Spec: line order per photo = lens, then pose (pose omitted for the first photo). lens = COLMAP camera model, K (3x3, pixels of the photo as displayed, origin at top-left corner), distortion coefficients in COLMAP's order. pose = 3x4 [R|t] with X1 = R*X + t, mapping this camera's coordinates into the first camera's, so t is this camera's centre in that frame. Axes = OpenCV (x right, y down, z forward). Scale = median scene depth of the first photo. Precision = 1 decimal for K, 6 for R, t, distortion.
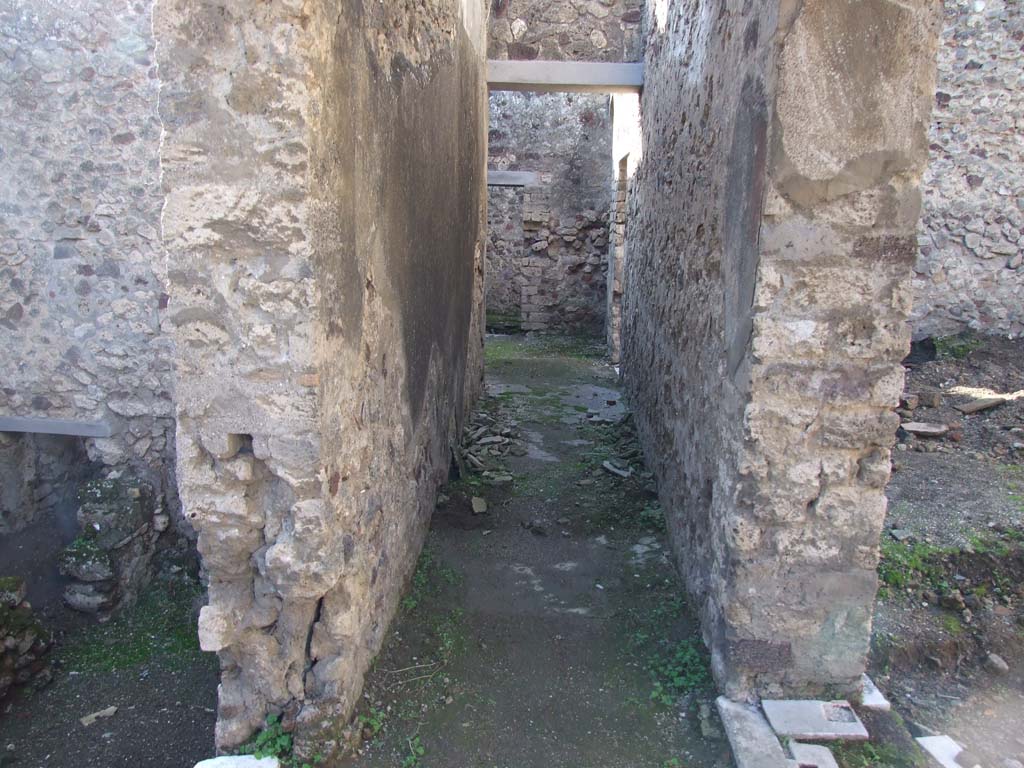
lens RADIAL K [[823.1, 0, 513.2], [0, 823.1, 381.6], [0, 0, 1]] dist [-0.062692, 0.056537]
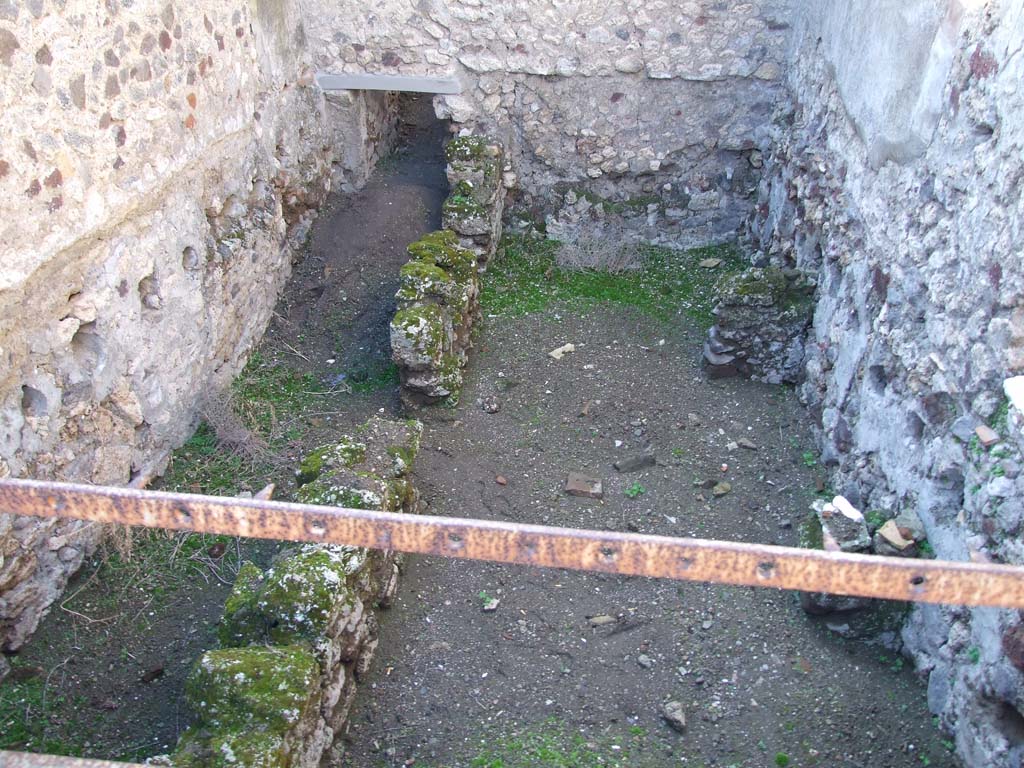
lens RADIAL K [[823.1, 0, 511.5], [0, 823.1, 374.0], [0, 0, 1]] dist [-0.062692, 0.056537]
pose [[0.996609, 0.018450, -0.080187, -0.356251], [0.014296, 0.920888, 0.389565, -0.005210], [0.081030, -0.389391, 0.917501, -0.054327]]
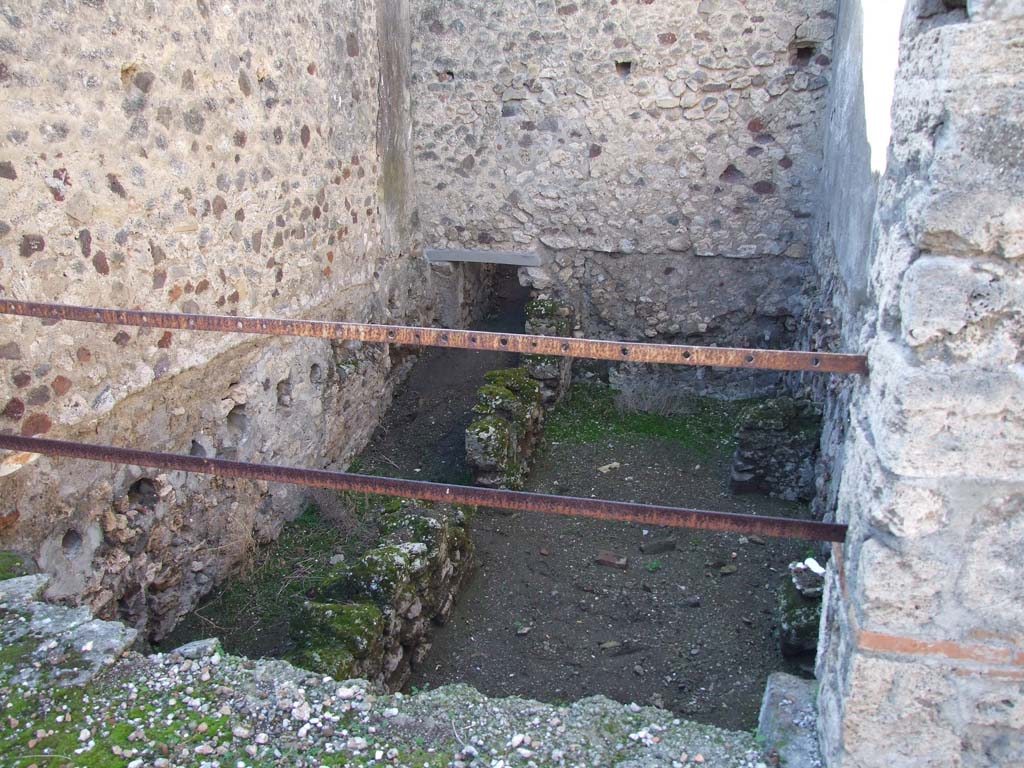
lens RADIAL K [[823.1, 0, 510.4], [0, 823.1, 380.4], [0, 0, 1]] dist [-0.062692, 0.056537]
pose [[0.978496, 0.033554, -0.203517, -0.290491], [0.001834, 0.985226, 0.171251, 0.026488], [0.206257, -0.167941, 0.963978, -0.236005]]
